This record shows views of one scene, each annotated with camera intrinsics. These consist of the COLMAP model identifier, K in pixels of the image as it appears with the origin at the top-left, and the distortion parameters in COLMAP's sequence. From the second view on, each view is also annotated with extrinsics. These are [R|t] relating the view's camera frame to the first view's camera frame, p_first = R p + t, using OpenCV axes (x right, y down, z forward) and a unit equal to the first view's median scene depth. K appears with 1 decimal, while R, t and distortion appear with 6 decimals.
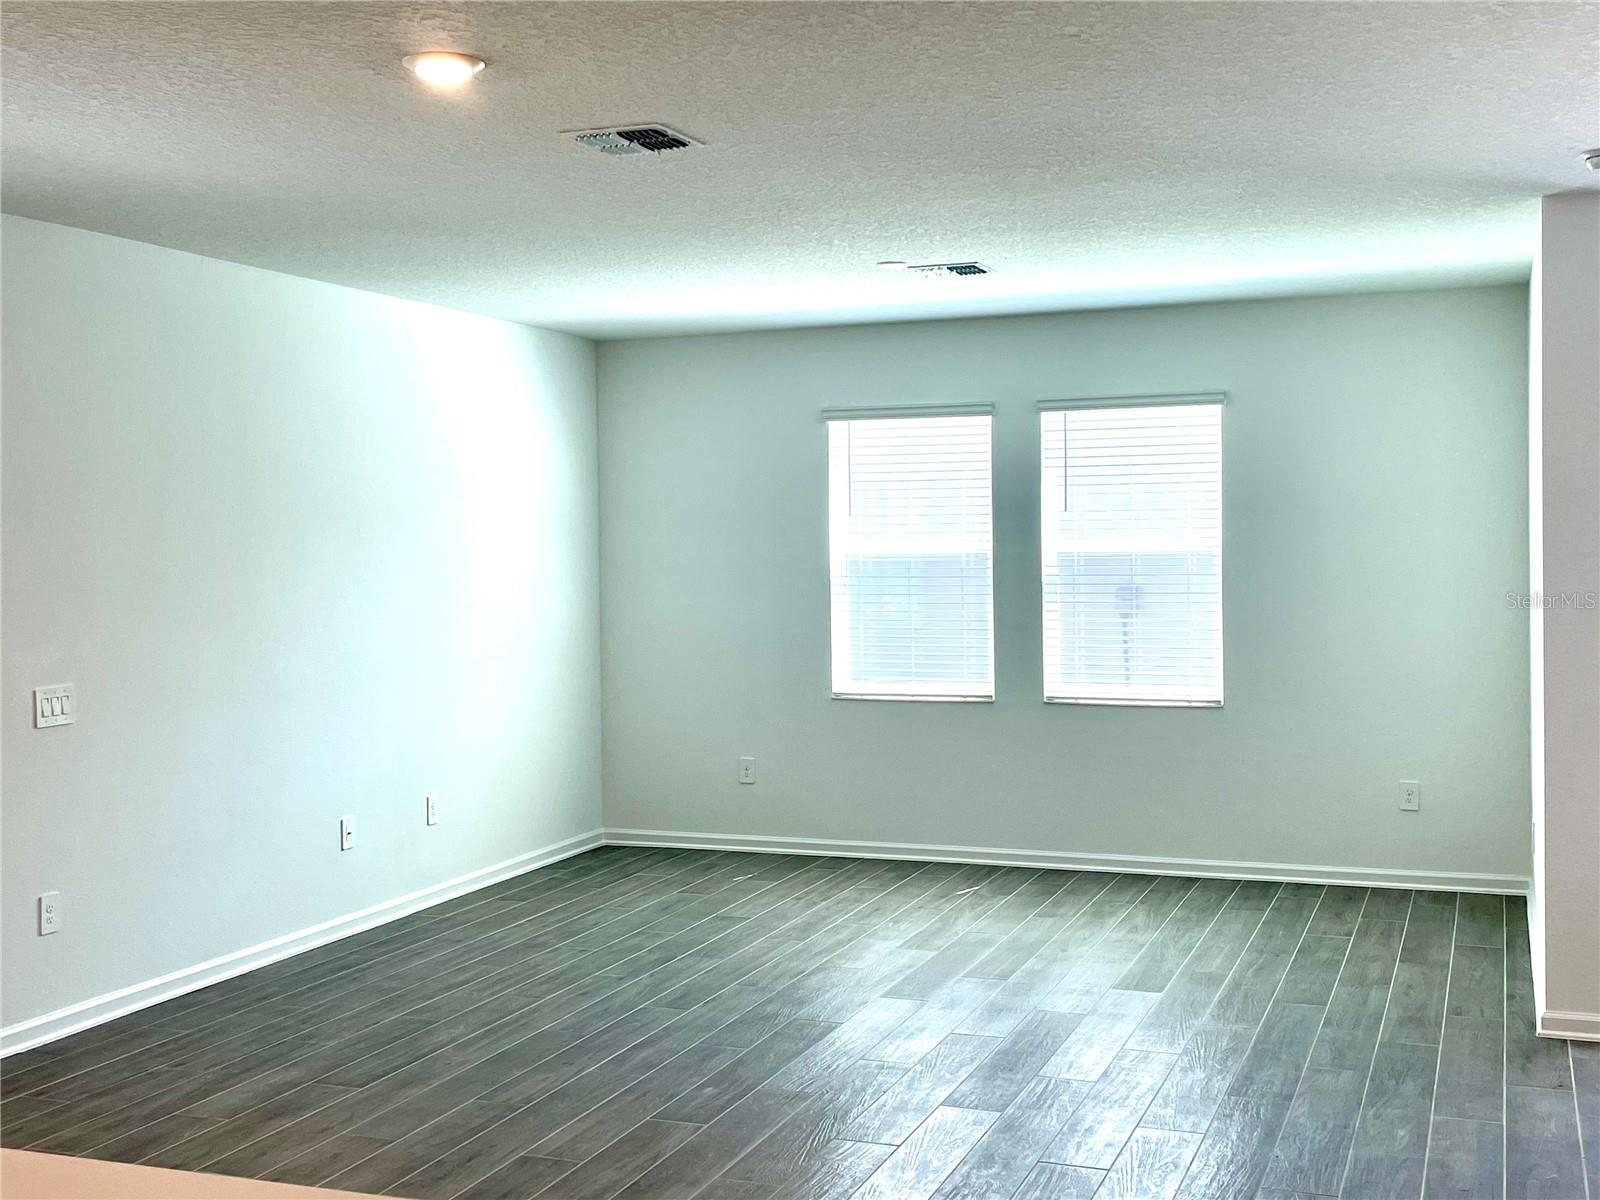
lens RADIAL K [[1769.8, 0, 800.0], [0, 1769.8, 600.0], [0, 0, 1]] dist [0.003315, -0.010395]
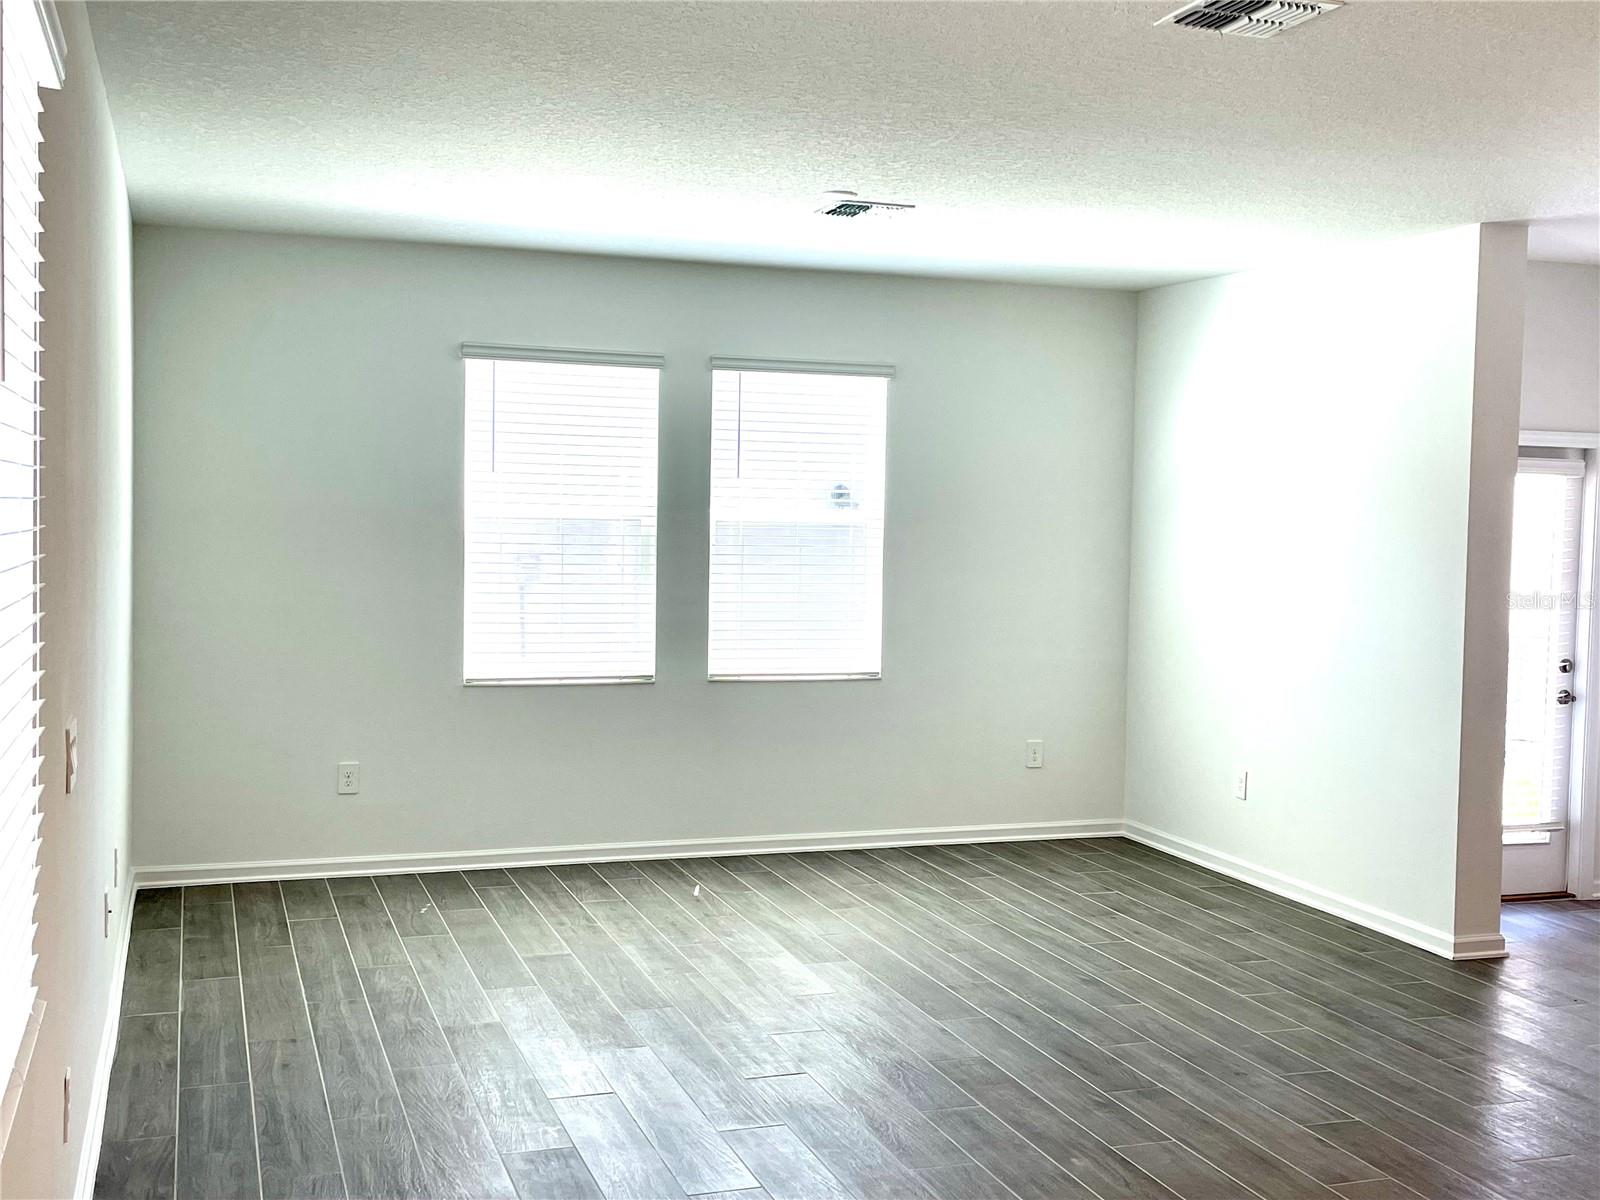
lens RADIAL K [[1731.3, 0, 800.0], [0, 1731.3, 600.0], [0, 0, 1]] dist [0.098549, -0.028471]
pose [[0.755129, -0.010515, 0.655491, -0.428247], [-0.008832, 0.999617, 0.026209, -0.009390], [-0.655516, -0.025580, 0.754748, 0.276890]]
